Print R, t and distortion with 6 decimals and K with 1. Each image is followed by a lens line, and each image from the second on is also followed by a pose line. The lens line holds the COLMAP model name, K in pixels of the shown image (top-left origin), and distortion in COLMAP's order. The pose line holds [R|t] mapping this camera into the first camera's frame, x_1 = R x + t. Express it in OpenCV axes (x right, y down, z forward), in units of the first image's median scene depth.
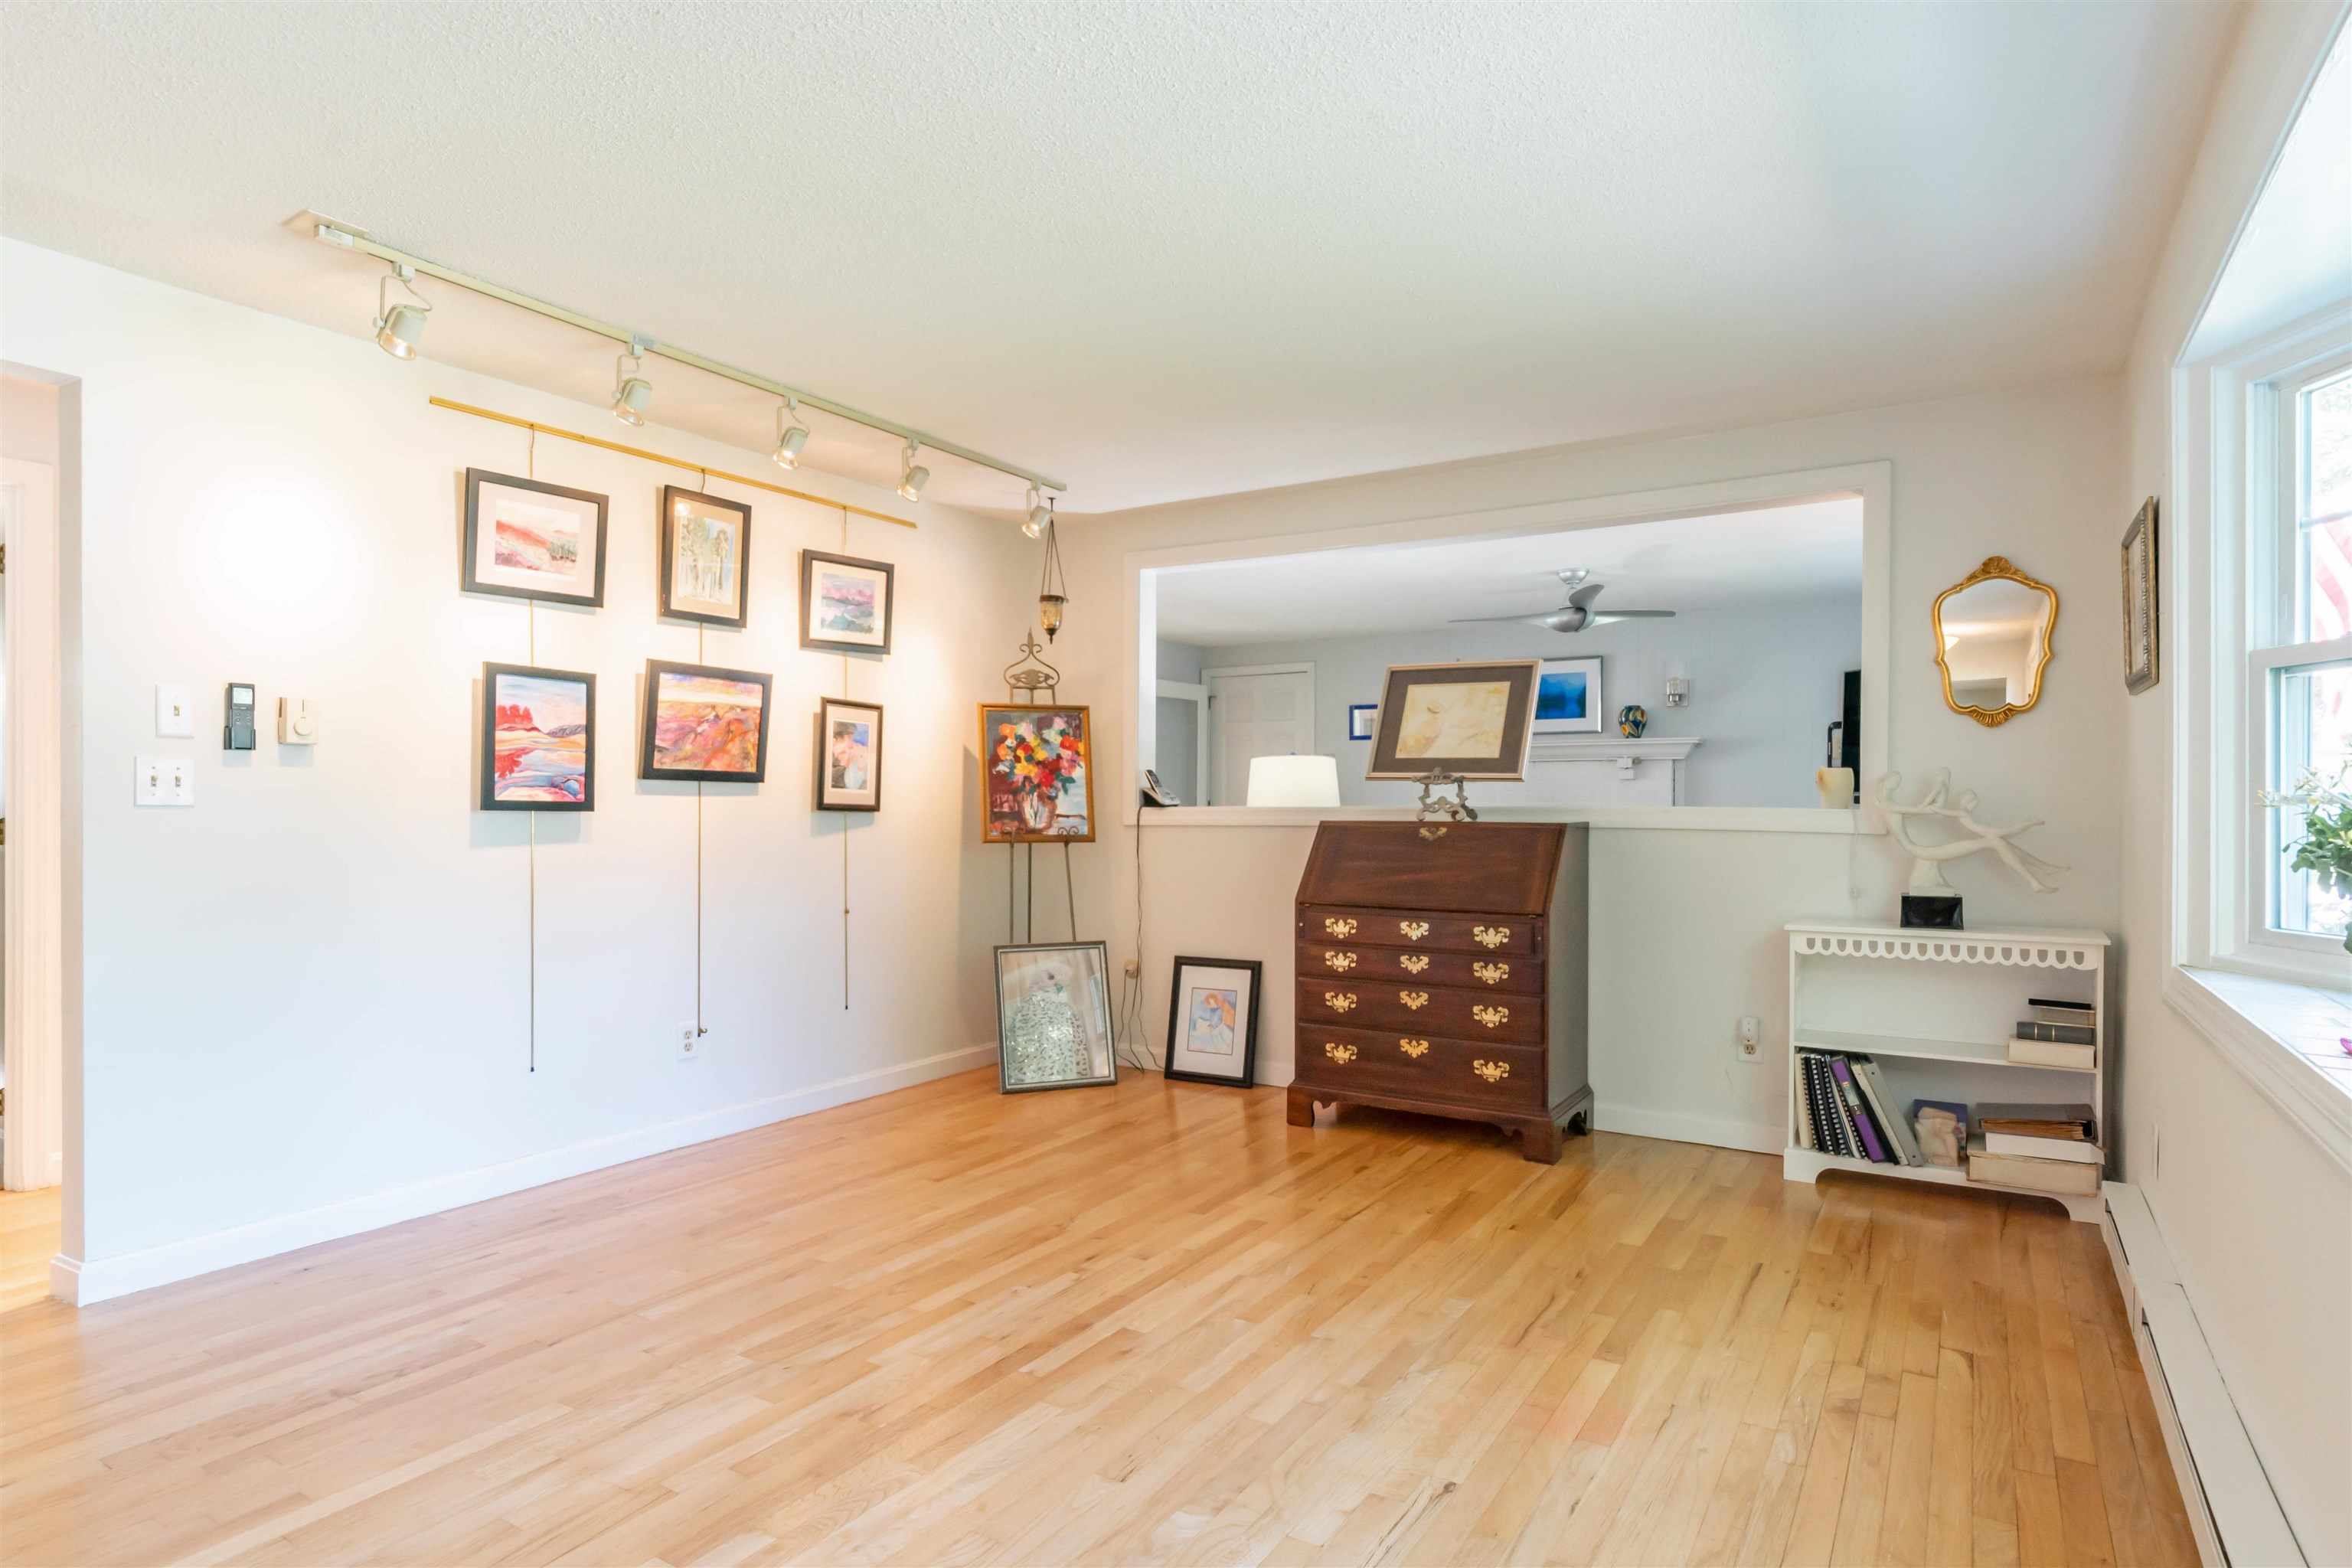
lens RADIAL K [[1246.6, 0, 1170.1], [0, 1246.6, 799.9], [0, 0, 1]] dist [0.002061, 0.000280]
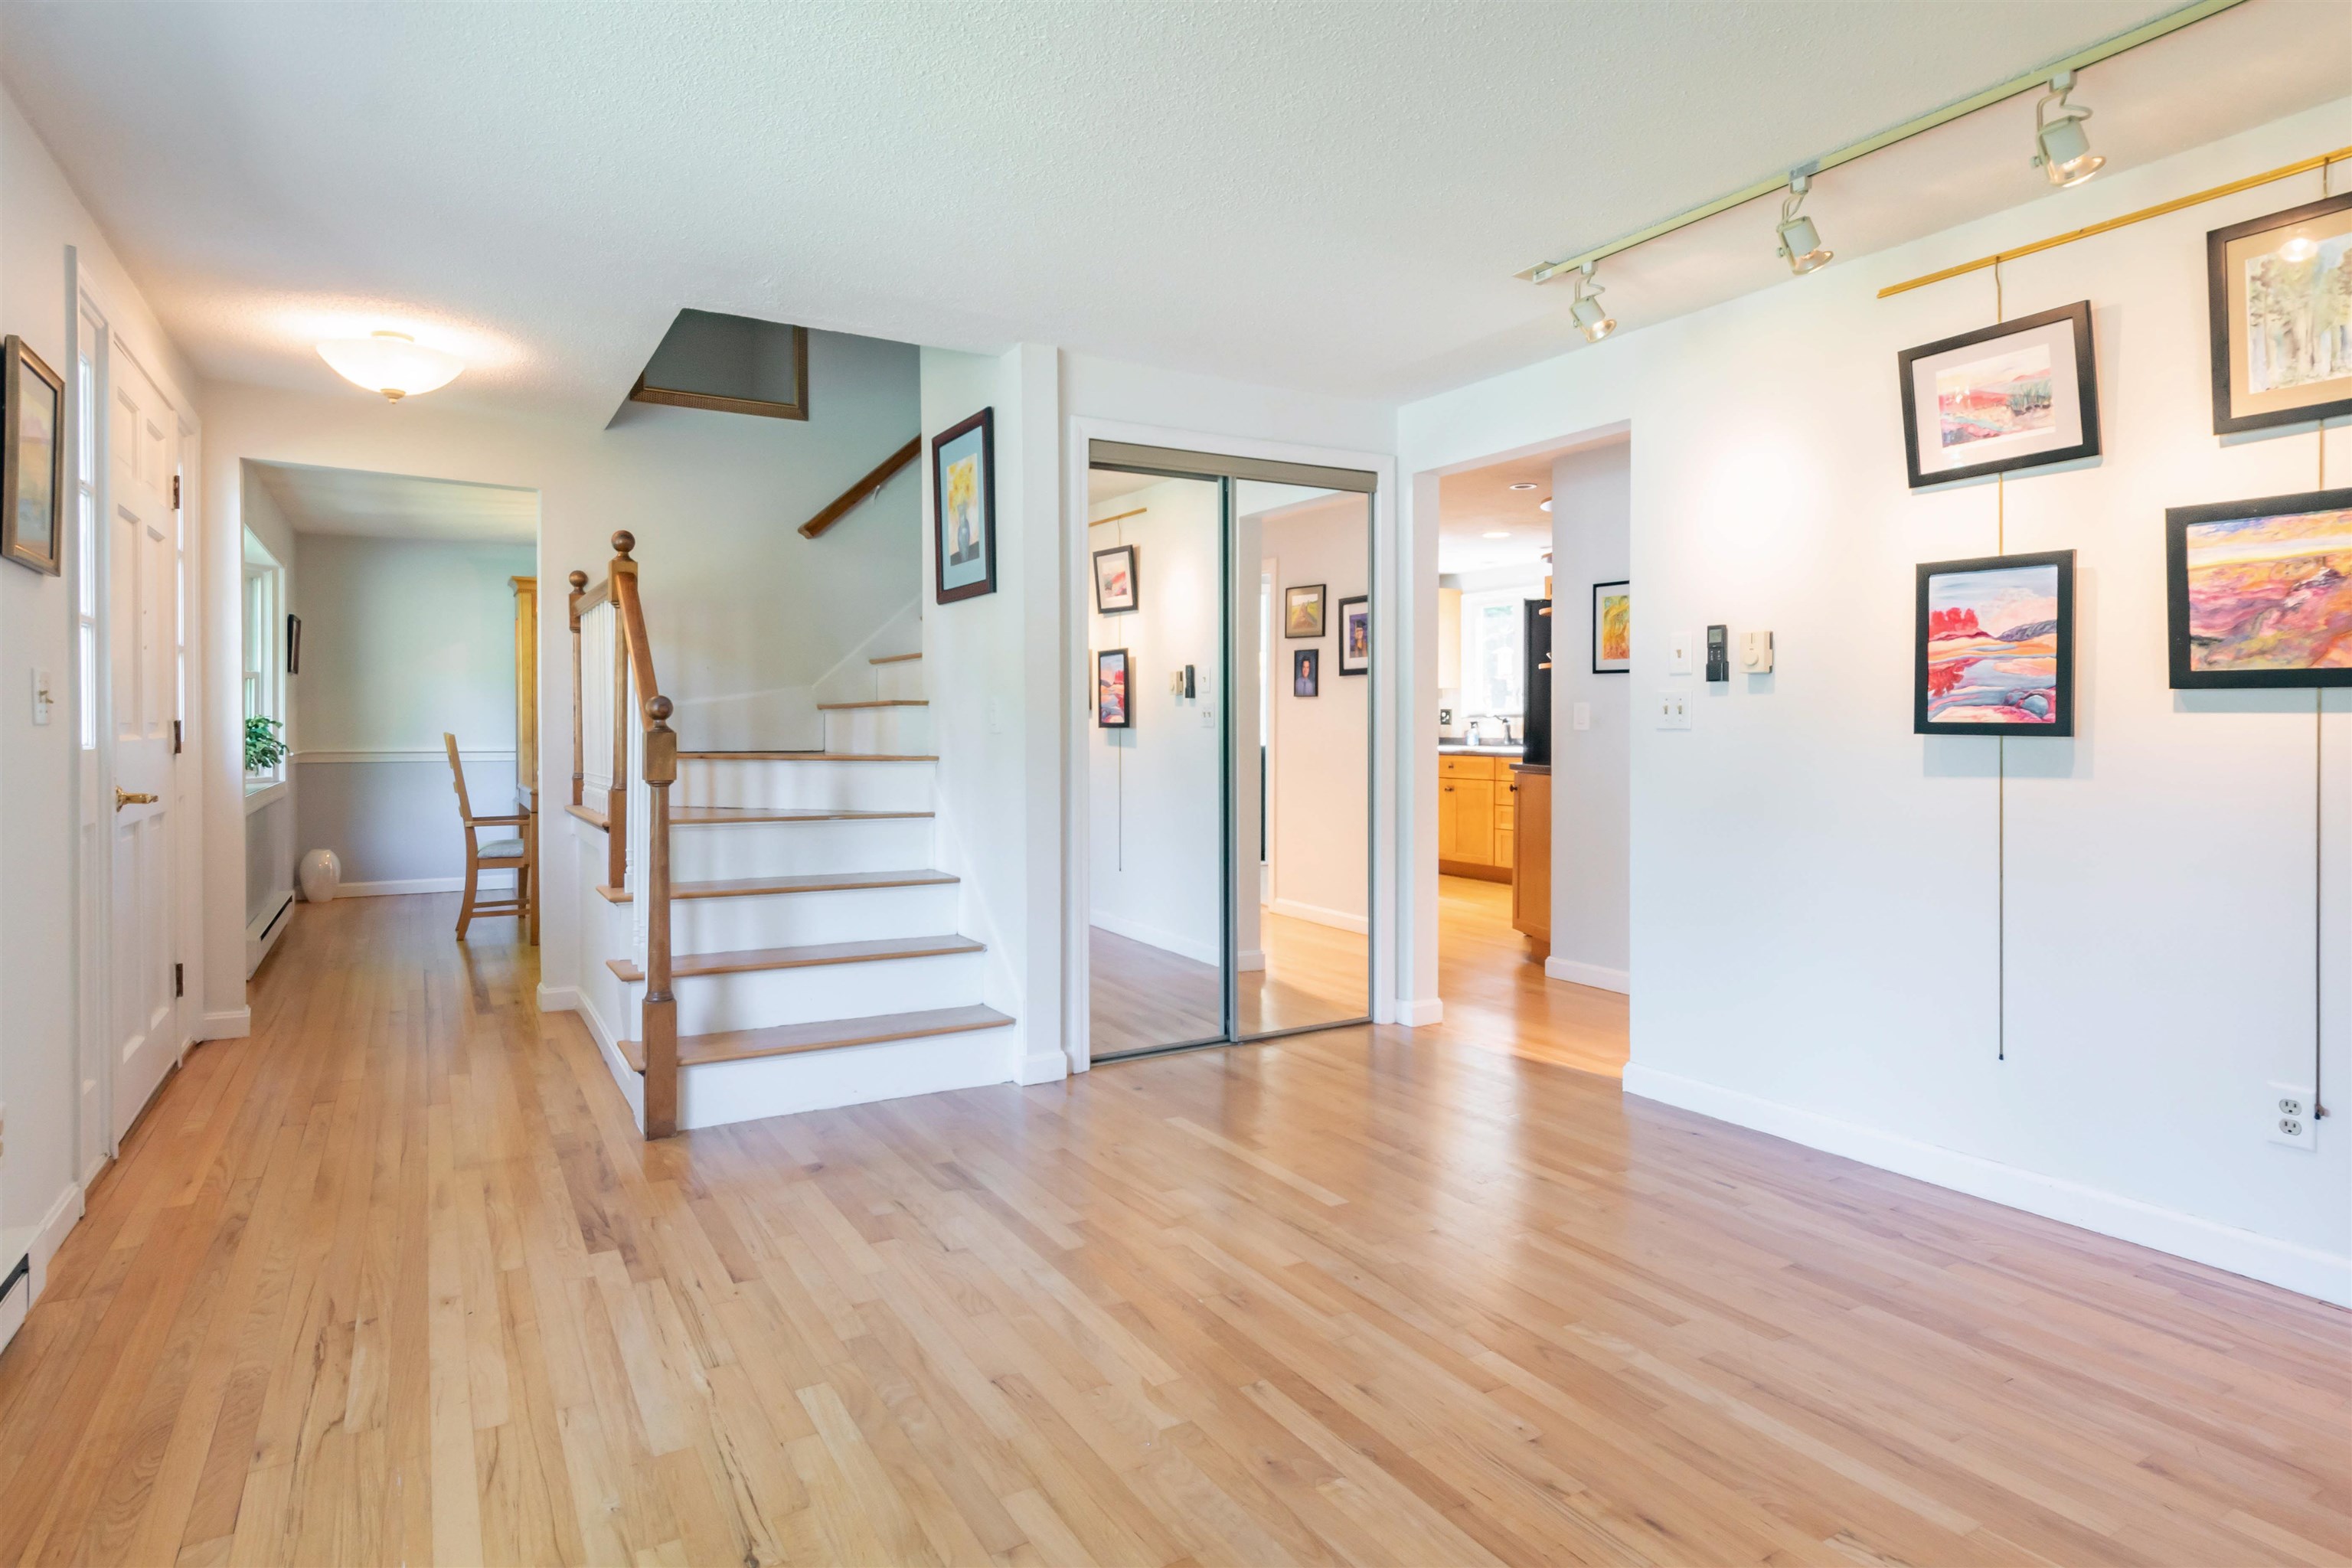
lens RADIAL K [[1289.4, 0, 1172.0], [0, 1289.4, 722.7], [0, 0, 1]] dist [-0.022254, 0.000128]
pose [[-0.464047, -0.009238, -0.885762, 0.461331], [-0.000469, 0.999948, -0.010183, 0.009279], [0.885810, -0.004310, -0.464027, 0.901812]]
